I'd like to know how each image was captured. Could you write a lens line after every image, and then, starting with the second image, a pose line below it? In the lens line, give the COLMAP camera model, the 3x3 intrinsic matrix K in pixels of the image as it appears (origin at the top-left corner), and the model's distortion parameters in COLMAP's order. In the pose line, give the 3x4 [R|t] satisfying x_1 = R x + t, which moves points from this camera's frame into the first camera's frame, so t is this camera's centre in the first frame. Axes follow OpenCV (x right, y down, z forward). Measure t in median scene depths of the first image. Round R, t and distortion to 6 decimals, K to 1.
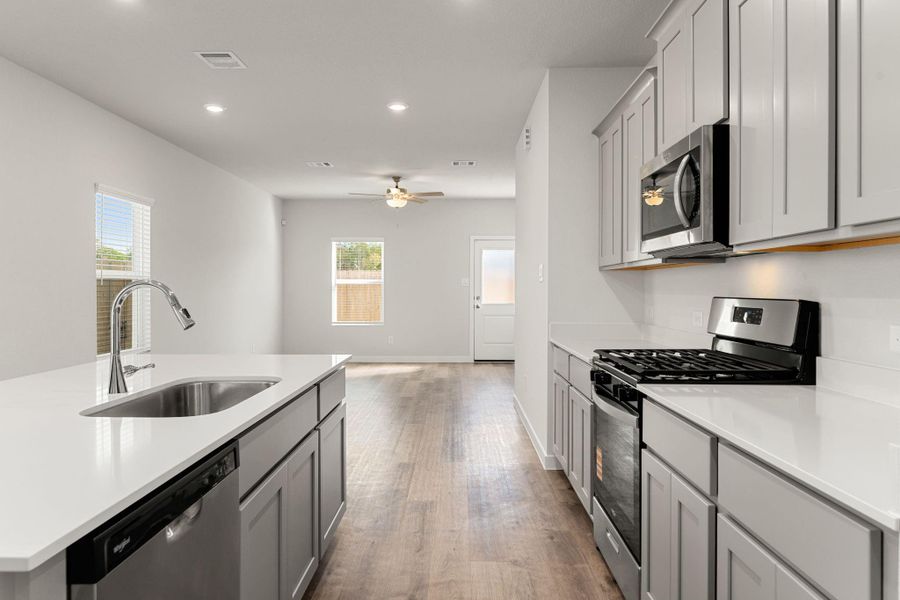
lens RADIAL K [[613.1, 0, 444.4], [0, 613.1, 290.8], [0, 0, 1]] dist [0.005011, 0.001408]
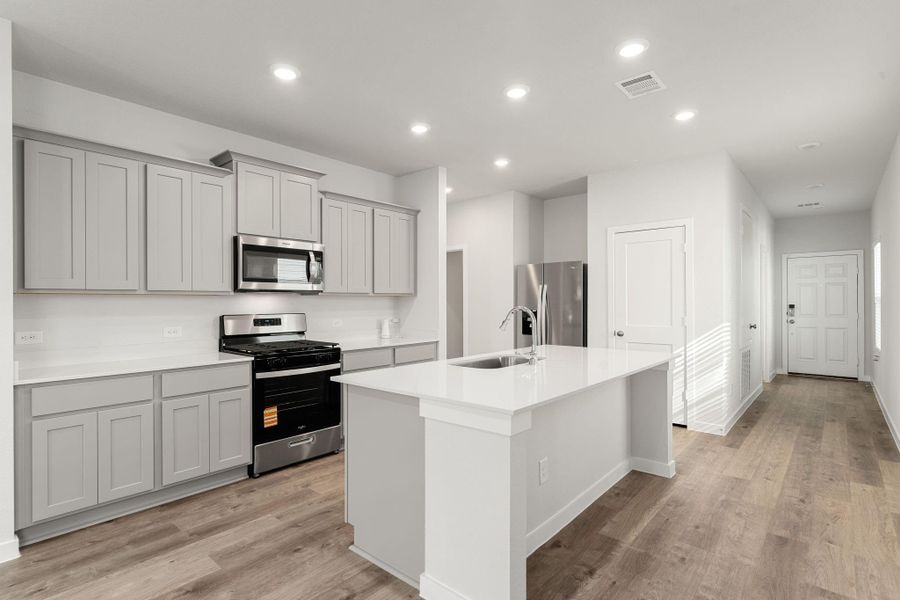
lens RADIAL K [[446.6, 0, 440.2], [0, 446.6, 300.3], [0, 0, 1]] dist [0.001270, 0.000023]
pose [[-0.757543, 0.007139, 0.652746, -0.292182], [0.009086, 0.999959, -0.000392, -0.009065], [-0.652722, 0.005634, -0.757577, 0.536575]]
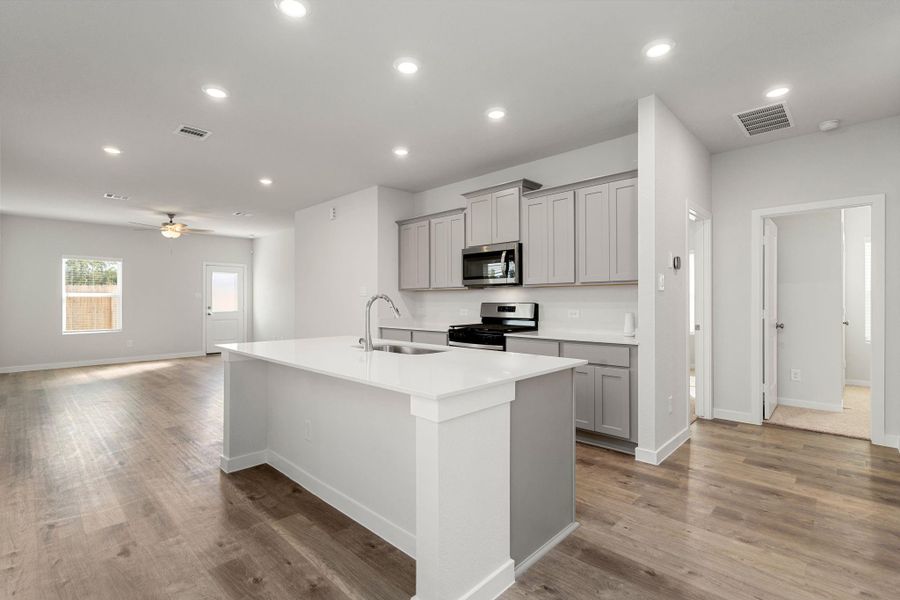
lens RADIAL K [[415.0, 0, 450.0], [0, 415.0, 300.0], [0, 0, 1]] dist [0.000729, 0.000307]
pose [[0.683719, -0.000507, 0.729745, -0.313892], [0.005409, 0.999976, -0.004372, 0.001686], [-0.729725, 0.006936, 0.683705, -0.023703]]
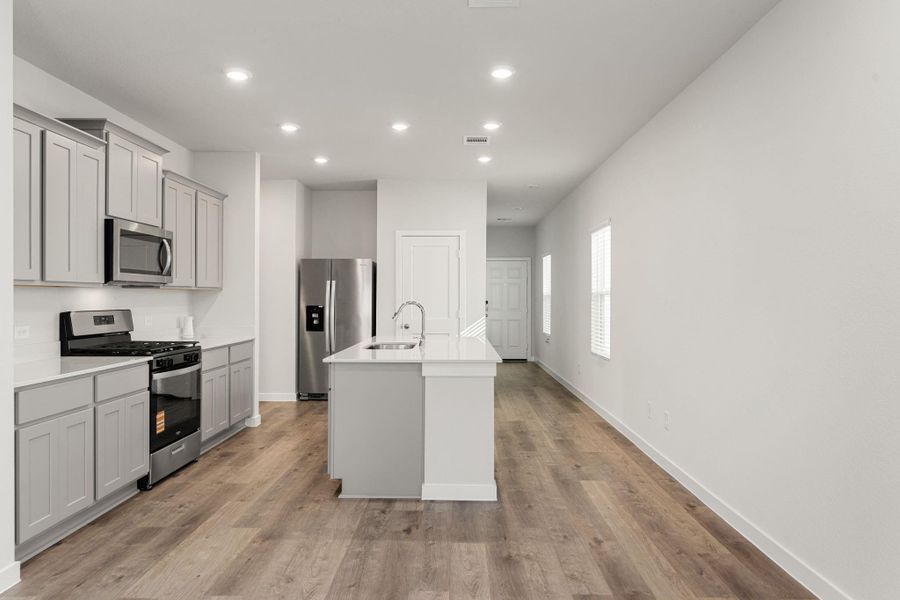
lens RADIAL K [[613.1, 0, 444.4], [0, 613.1, 290.8], [0, 0, 1]] dist [0.005011, 0.001408]
pose [[-0.999988, -0.000624, 0.004863, -0.149834], [-0.000647, 0.999988, -0.004924, -0.010924], [-0.004859, -0.004927, -0.999976, 0.833225]]
